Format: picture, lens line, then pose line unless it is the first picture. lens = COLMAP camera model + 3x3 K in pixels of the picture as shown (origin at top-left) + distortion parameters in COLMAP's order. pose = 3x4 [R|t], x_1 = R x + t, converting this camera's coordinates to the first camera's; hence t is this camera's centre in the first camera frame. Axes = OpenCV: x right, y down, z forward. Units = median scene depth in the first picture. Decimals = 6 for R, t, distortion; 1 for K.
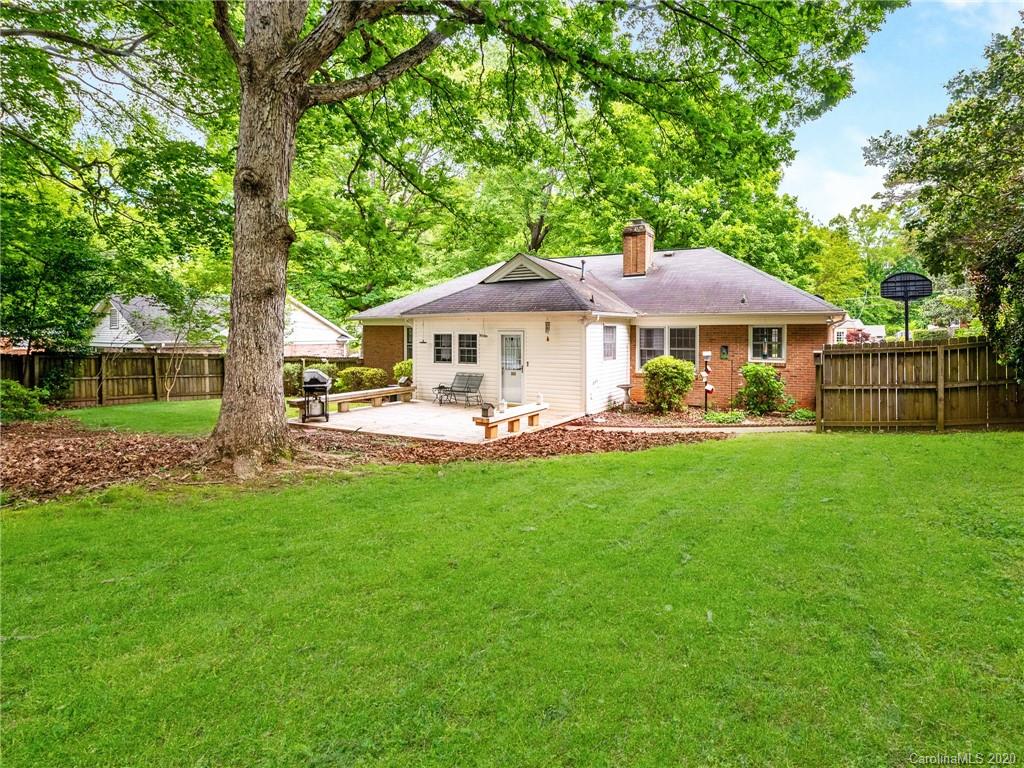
lens RADIAL K [[512.1, 0, 545.2], [0, 512.1, 331.4], [0, 0, 1]] dist [0.003059, -0.000525]
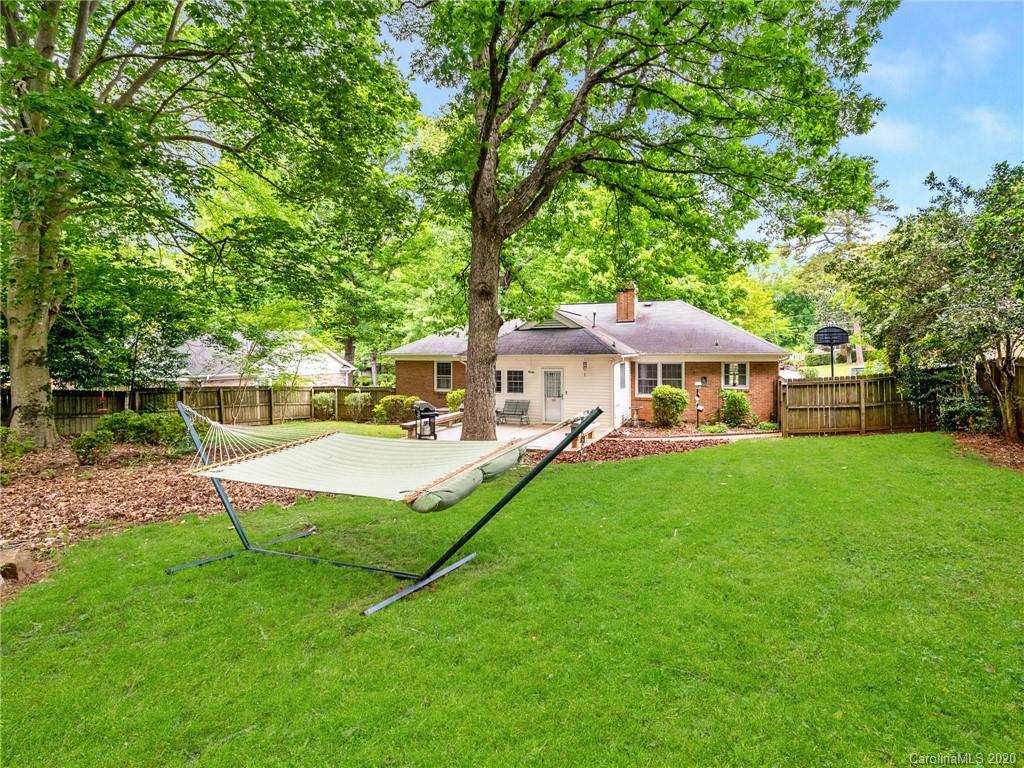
lens RADIAL K [[474.4, 0, 524.0], [0, 474.4, 344.6], [0, 0, 1]] dist [0.000381, -0.000164]
pose [[0.994489, -0.007400, 0.104576, -0.274273], [0.009242, 0.999810, -0.017138, -0.042817], [-0.104429, 0.018010, 0.994369, -0.226429]]
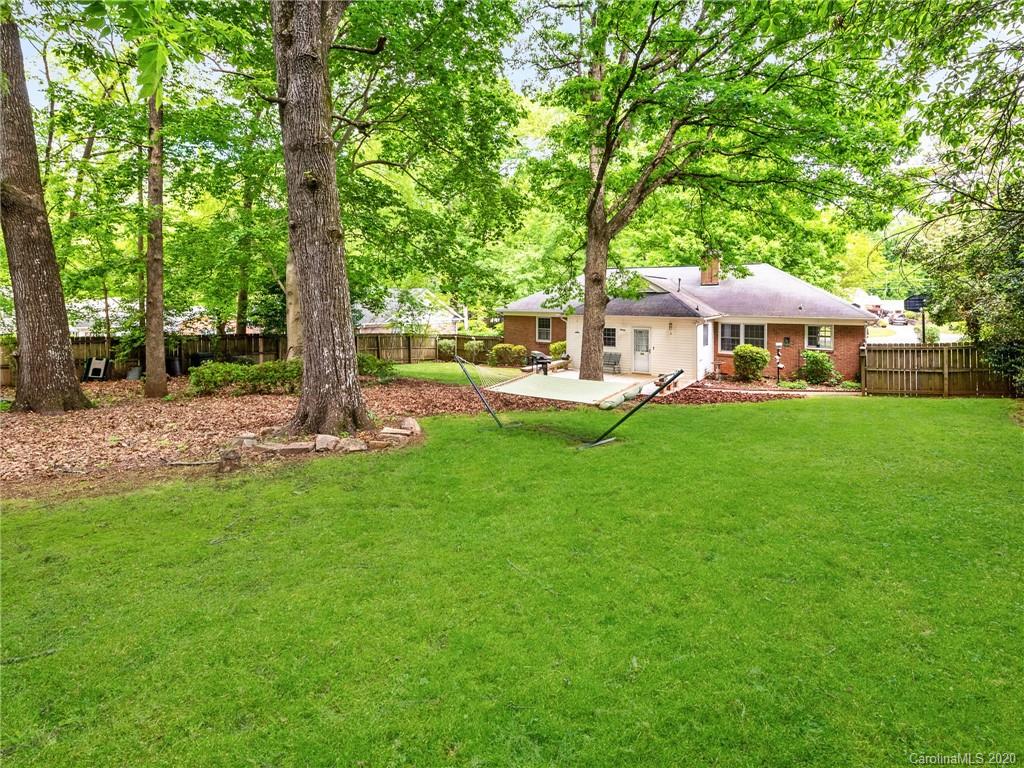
lens RADIAL K [[457.6, 0, 474.0], [0, 457.6, 298.8], [0, 0, 1]] dist [-0.002784, -0.000485]
pose [[0.985792, -0.003028, -0.167941, -0.348724], [0.002583, 0.999993, -0.002866, -0.088801], [0.167948, 0.002392, 0.985793, -0.508190]]
